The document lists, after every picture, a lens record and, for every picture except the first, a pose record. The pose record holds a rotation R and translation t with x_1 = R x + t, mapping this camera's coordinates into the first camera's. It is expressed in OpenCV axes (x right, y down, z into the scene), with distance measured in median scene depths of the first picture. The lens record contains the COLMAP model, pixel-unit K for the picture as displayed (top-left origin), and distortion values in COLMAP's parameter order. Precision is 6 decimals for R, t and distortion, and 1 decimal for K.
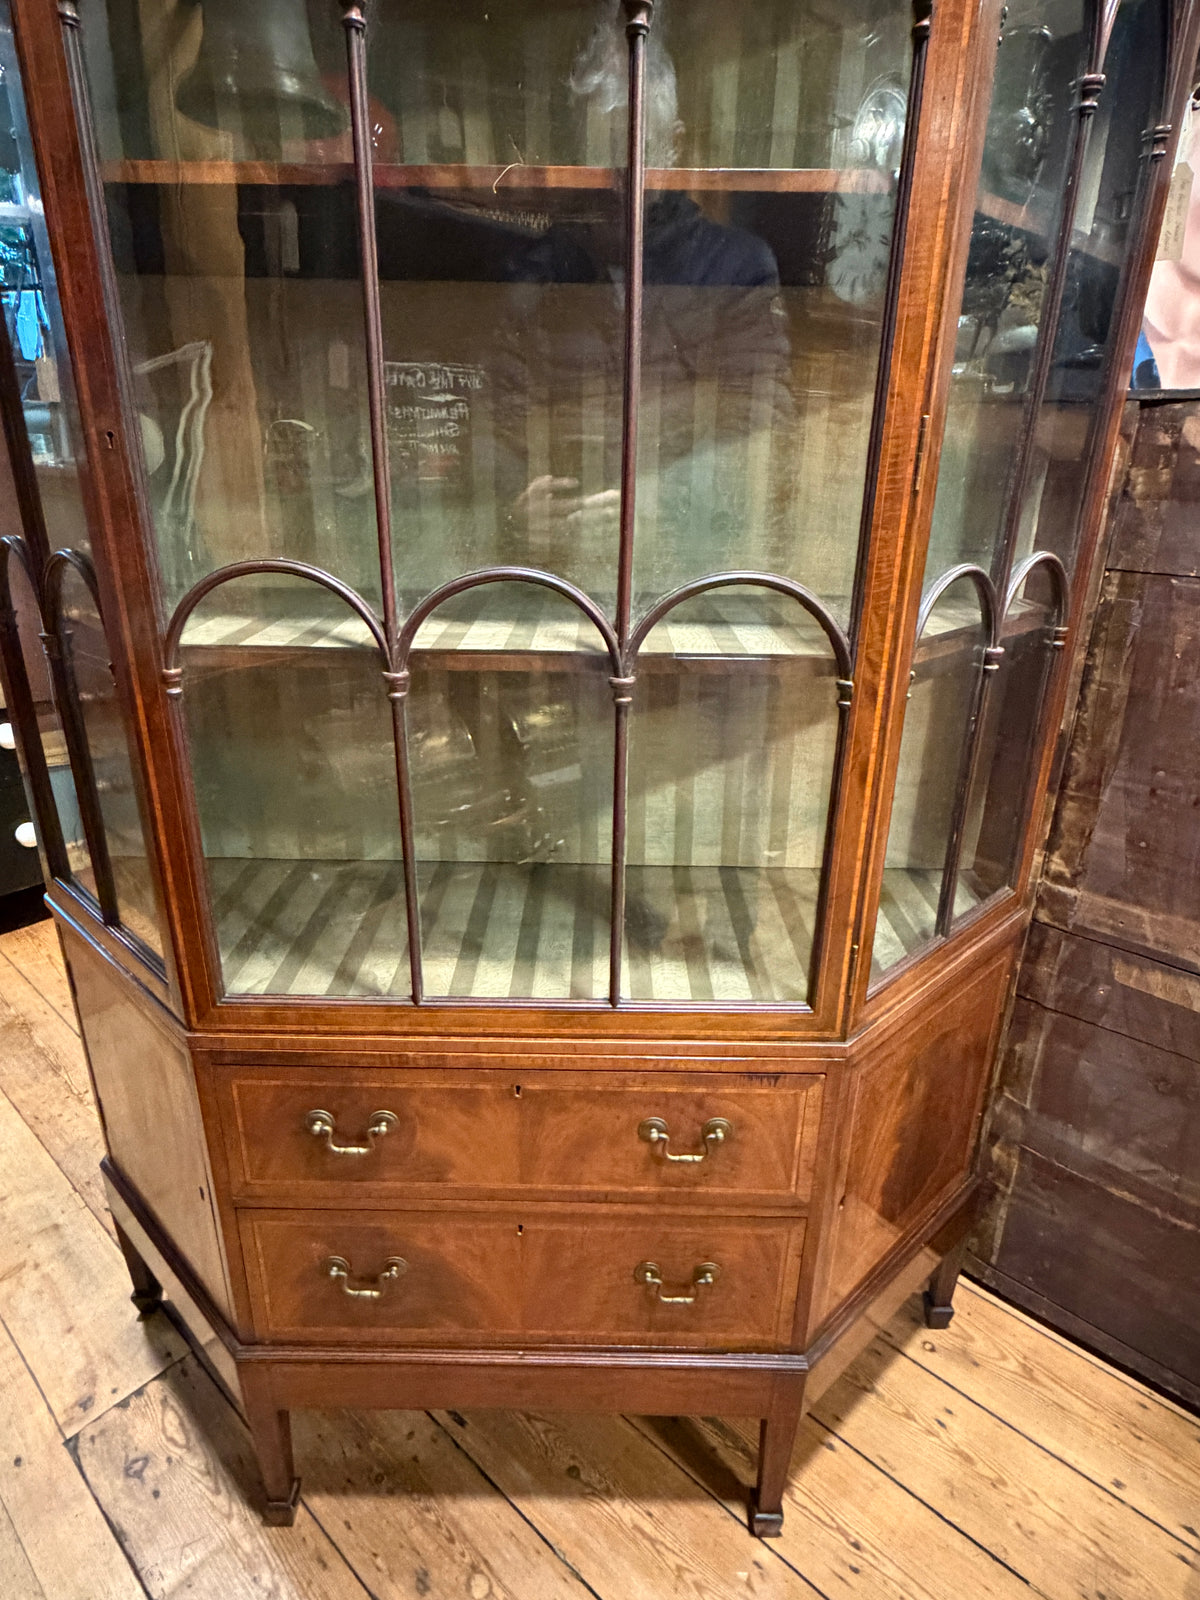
lens RADIAL K [[905.8, 0, 600.9], [0, 905.8, 792.7], [0, 0, 1]] dist [0.000378, 0.000158]
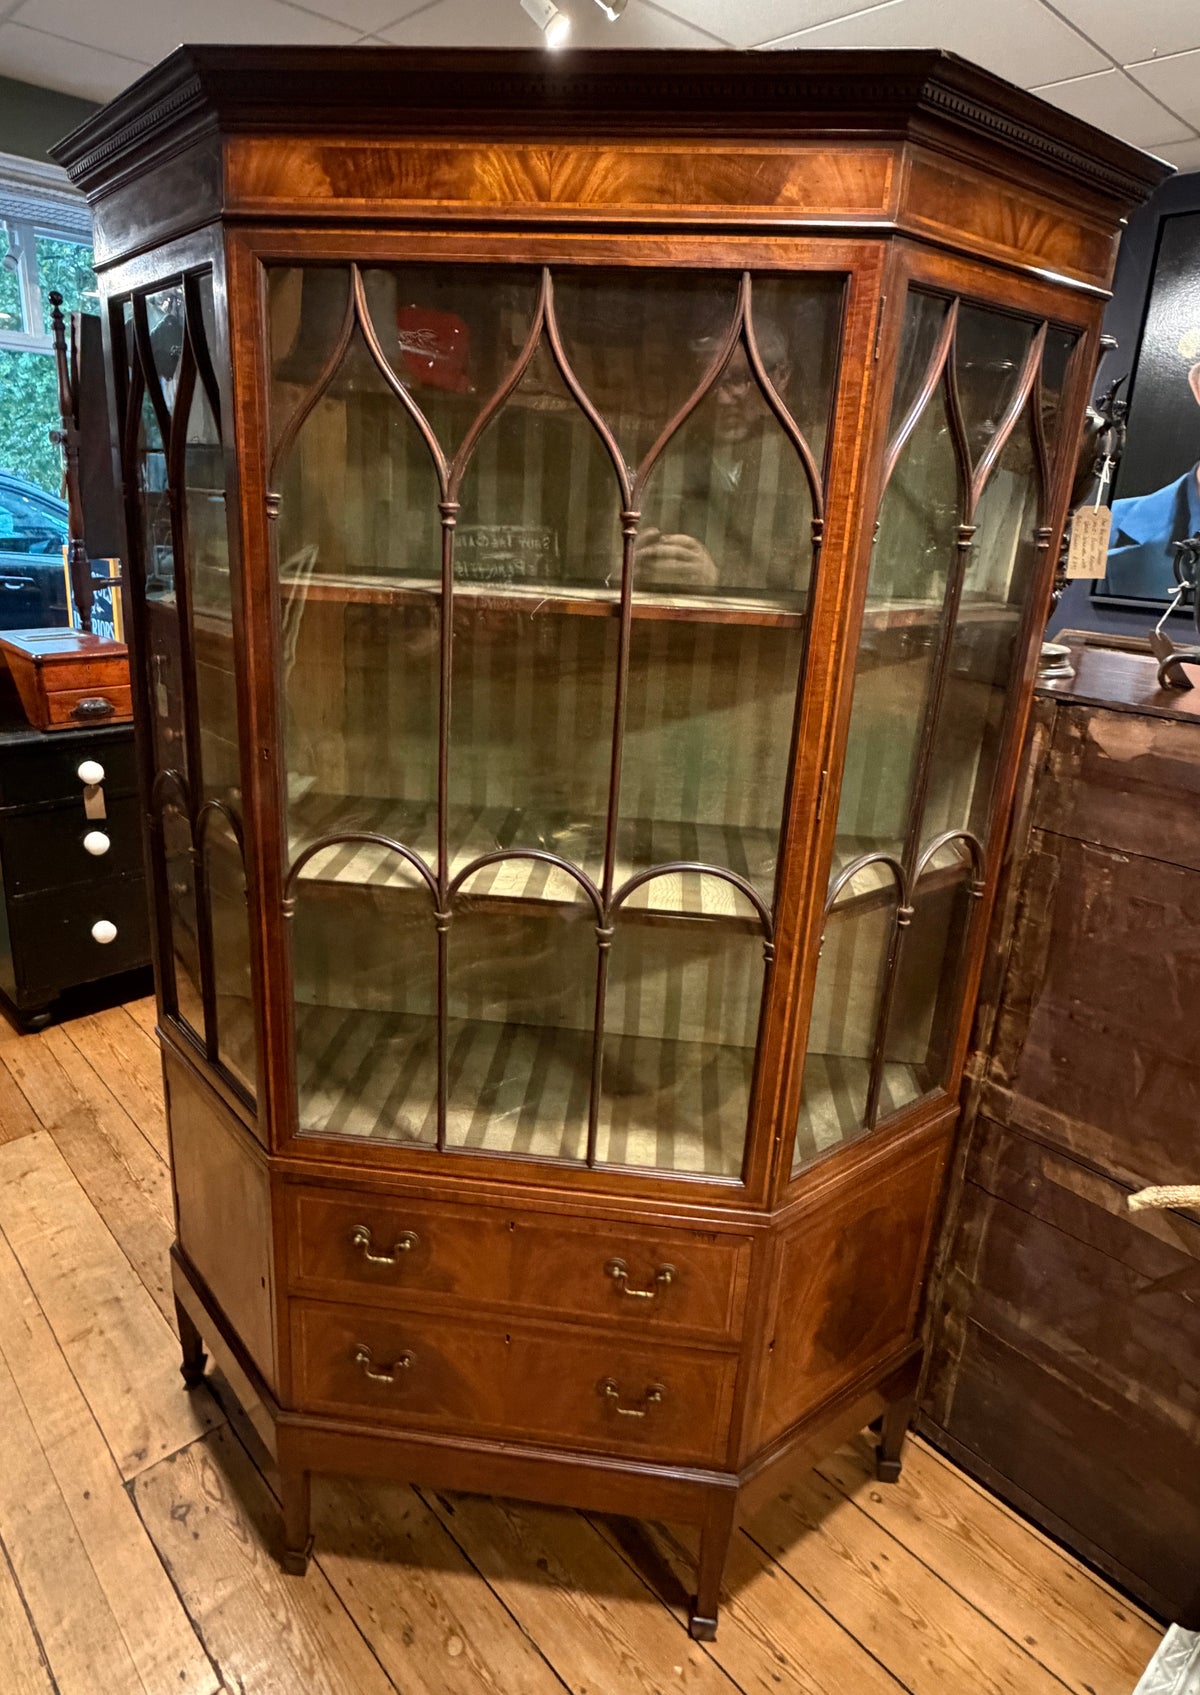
lens RADIAL K [[1000.8, 0, 566.9], [0, 1000.8, 805.4], [0, 0, 1]] dist [0.001890, -0.000497]
pose [[0.993724, 0.060870, -0.093844, 0.068645], [-0.067001, 0.995722, -0.063622, -0.149802], [0.089569, 0.069510, 0.993552, -0.371080]]
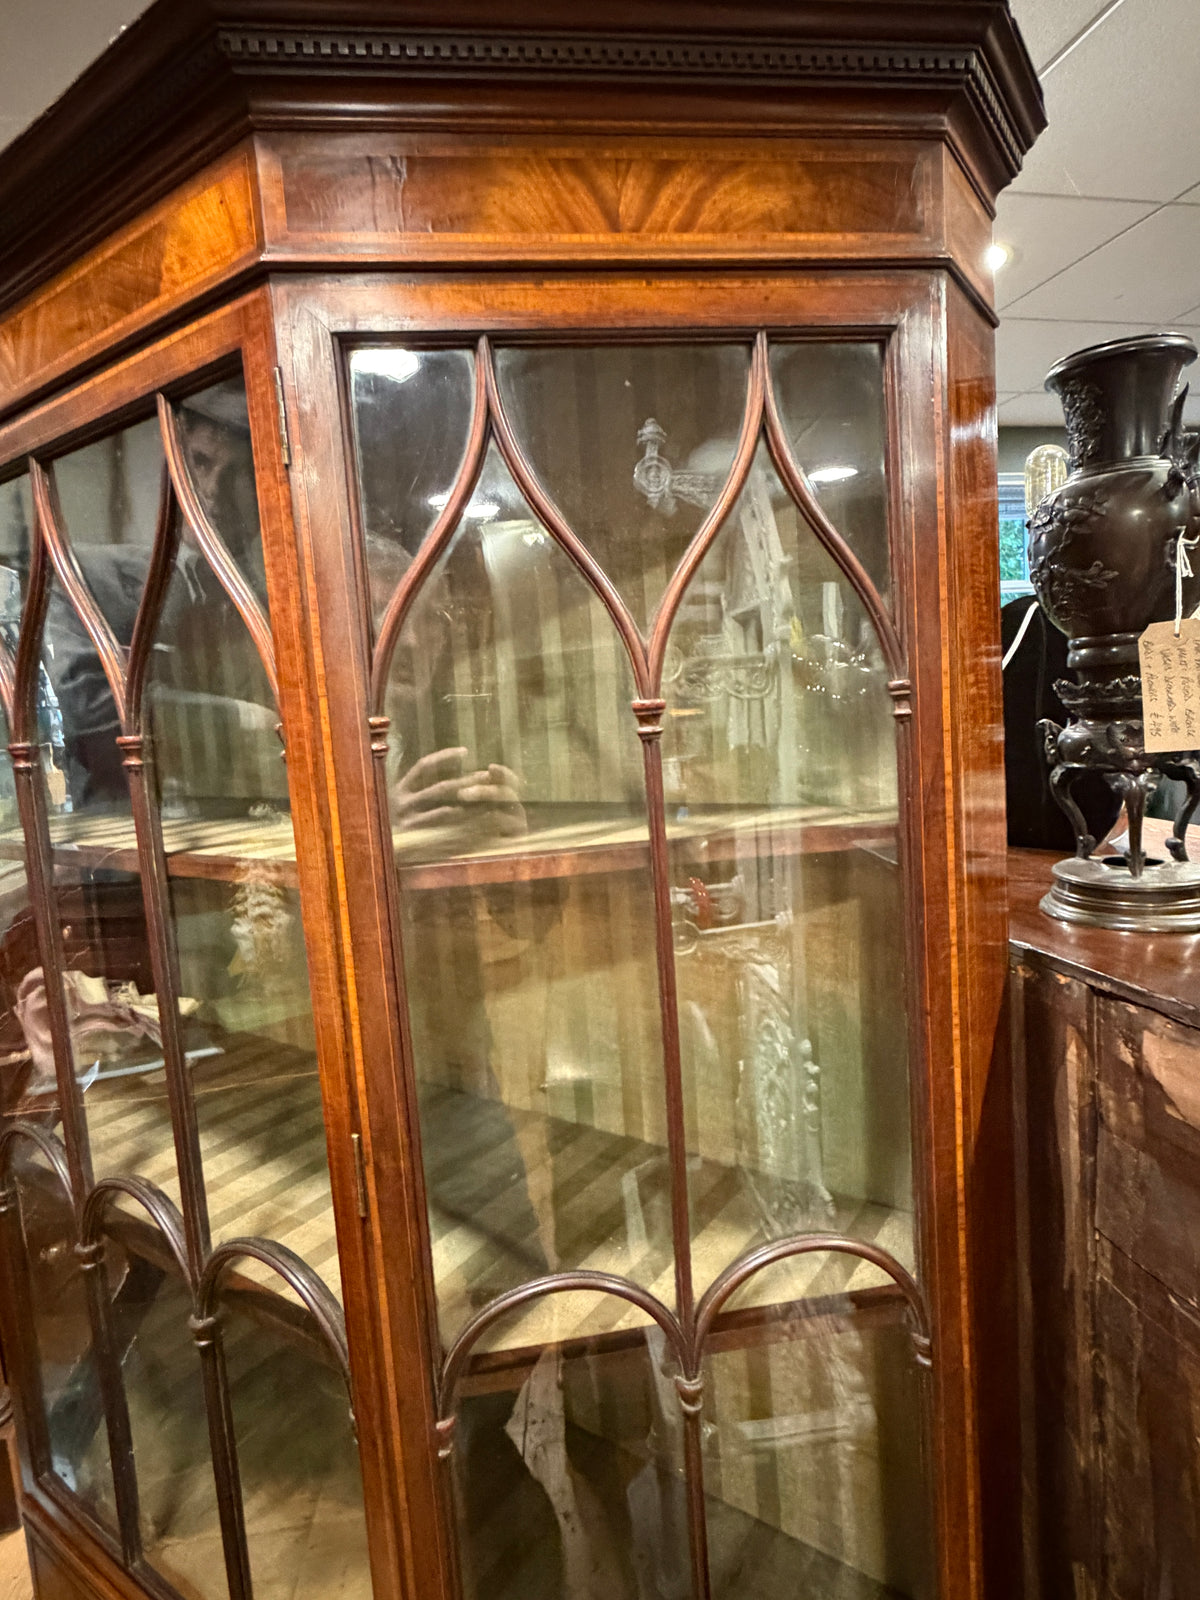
lens RADIAL K [[910.8, 0, 609.6], [0, 910.8, 792.9], [0, 0, 1]] dist [0.004989, -0.002899]
pose [[0.813810, -0.010871, -0.581029, 0.654453], [-0.129103, 0.971458, -0.199002, -0.368906], [0.566609, 0.236962, 0.789179, 0.253440]]
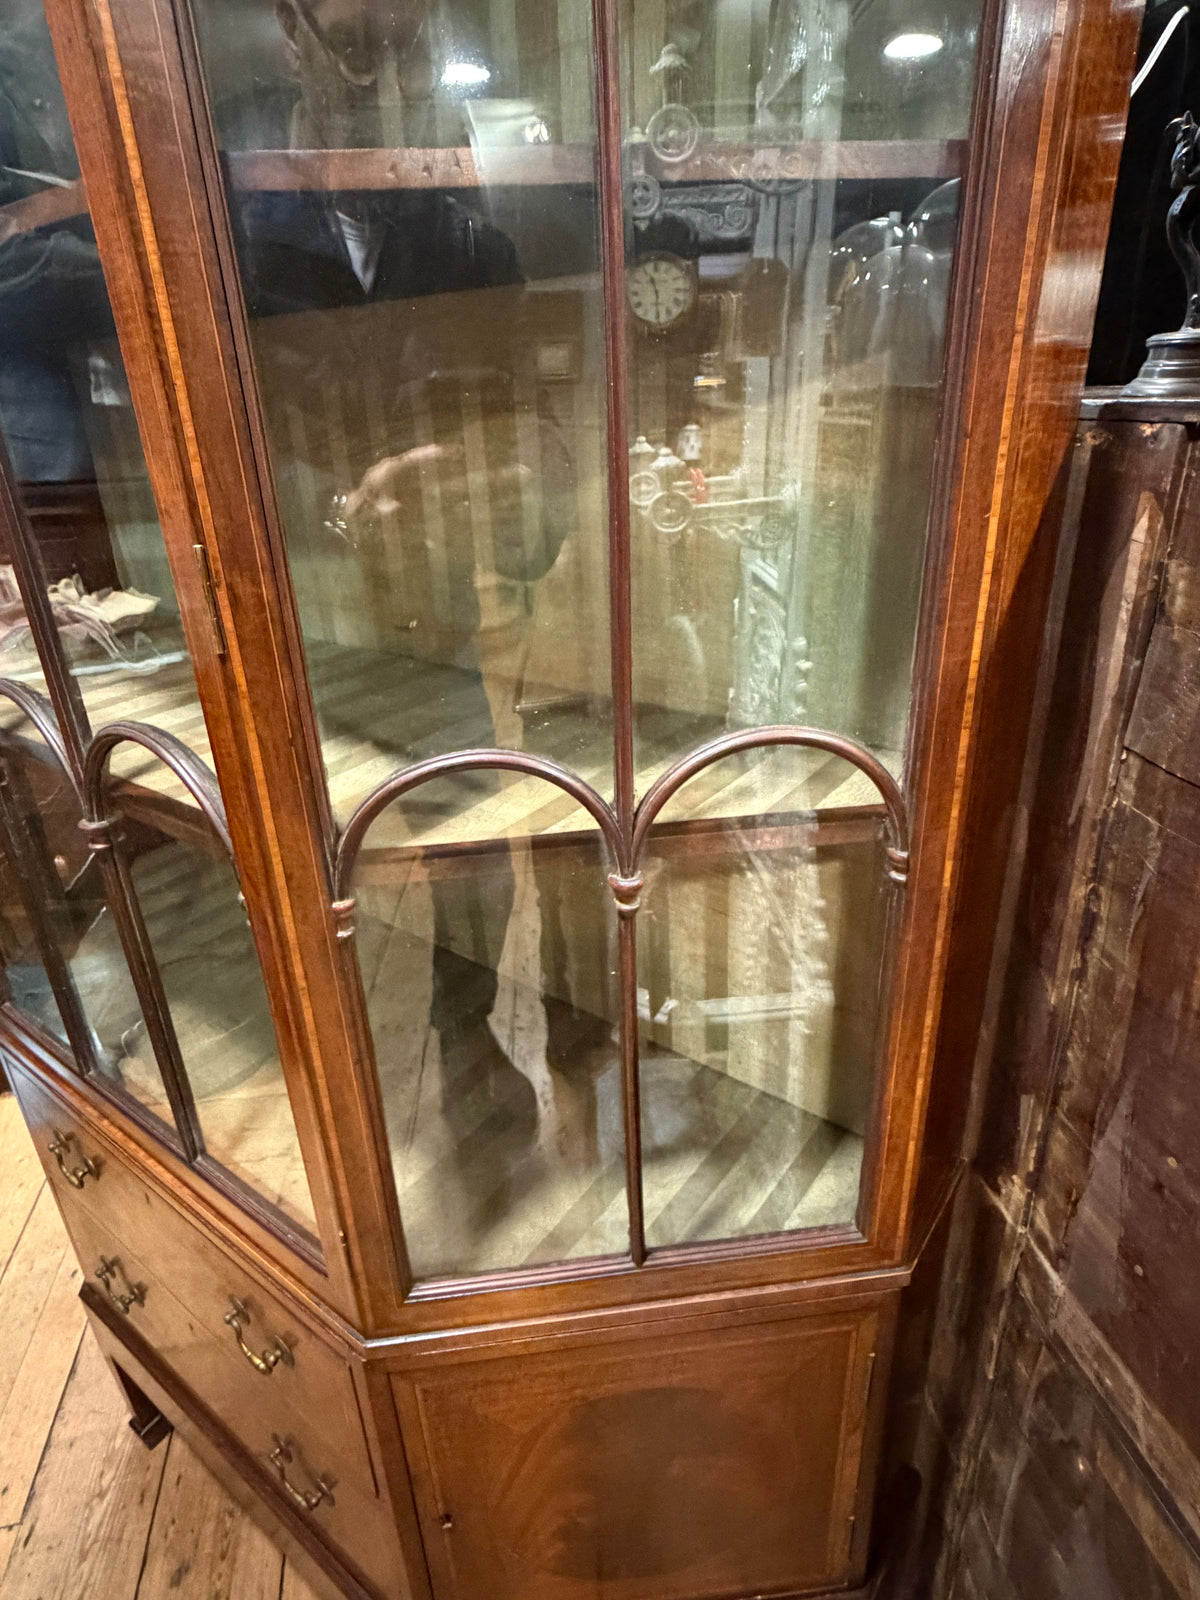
lens RADIAL K [[914.1, 0, 600.9], [0, 914.1, 787.8], [0, 0, 1]] dist [-0.000815, 0.001198]
pose [[0.799449, 0.199598, -0.566605, 0.620777], [-0.166602, 0.979857, 0.110108, -0.232066], [0.577170, 0.006372, 0.816599, 0.405148]]
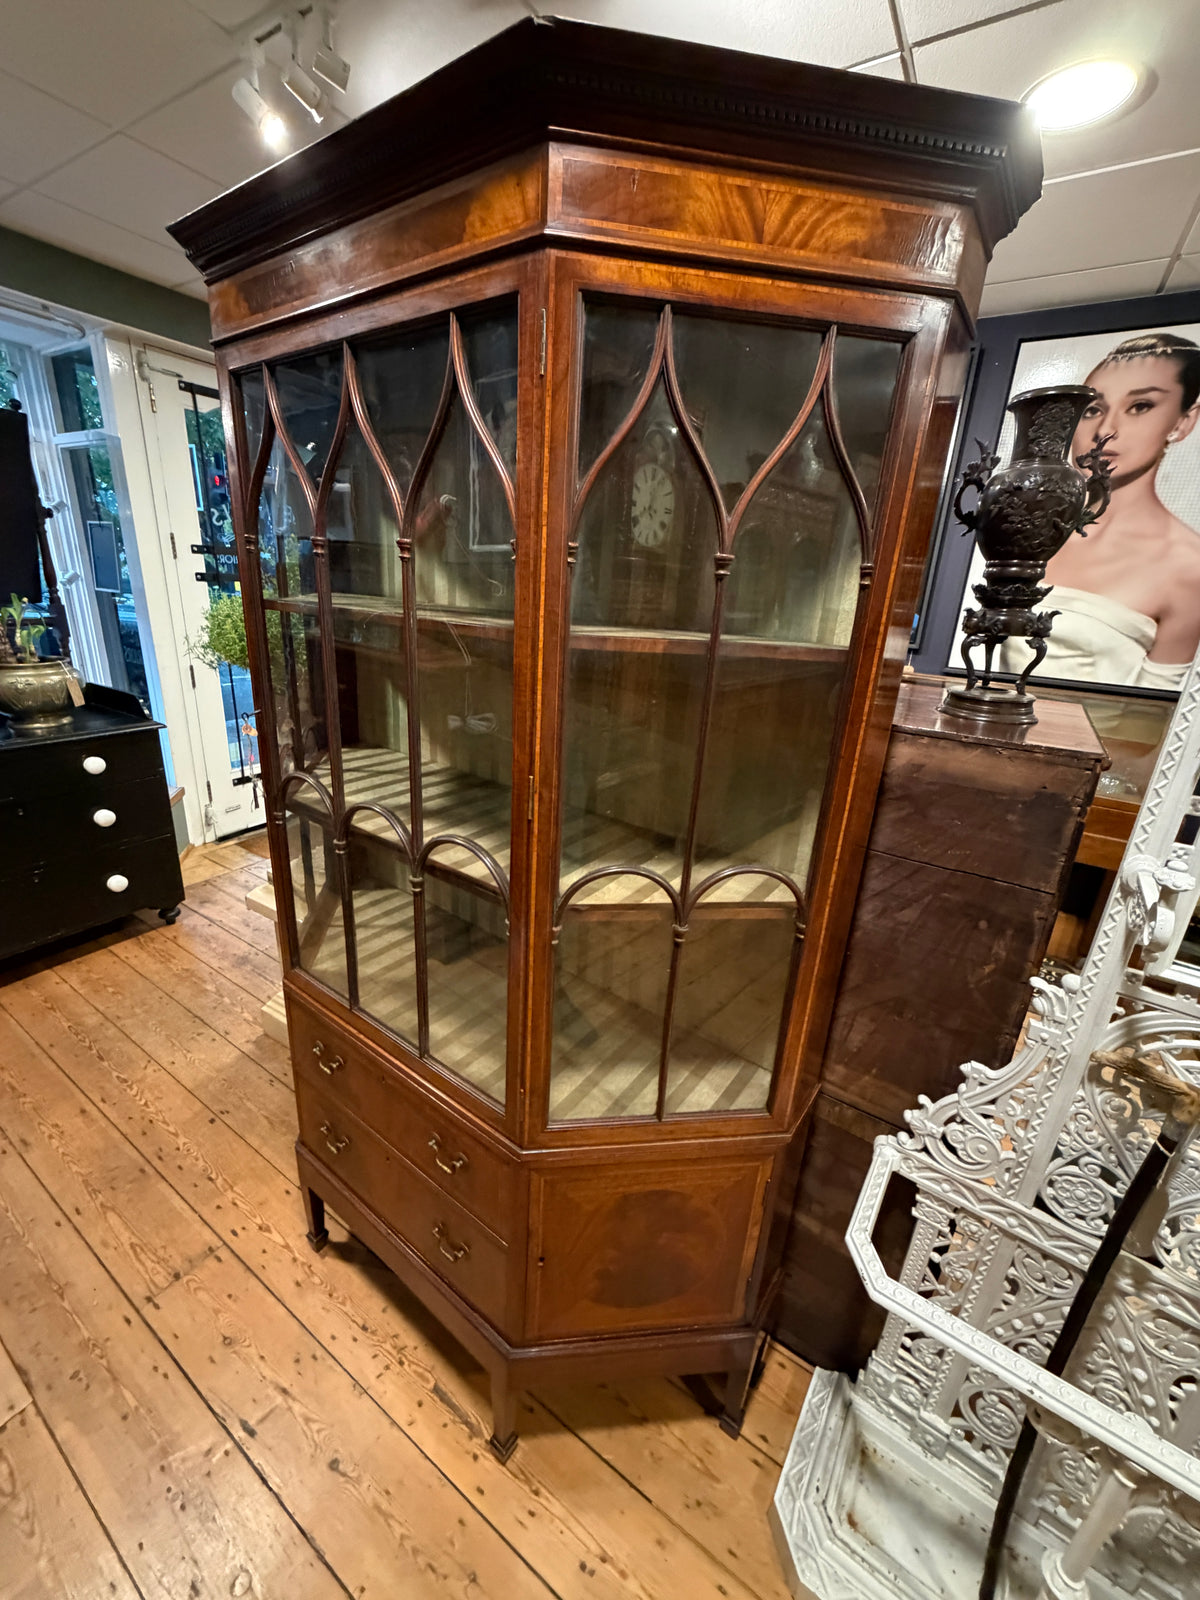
lens RADIAL K [[636.3, 0, 602.1], [0, 636.3, 792.7], [0, 0, 1]] dist [0.001267, 0.000089]
pose [[0.808816, 0.218182, -0.546090, 0.668208], [-0.253728, 0.967217, 0.010638, -0.272974], [0.530508, 0.129954, 0.837659, 0.099436]]
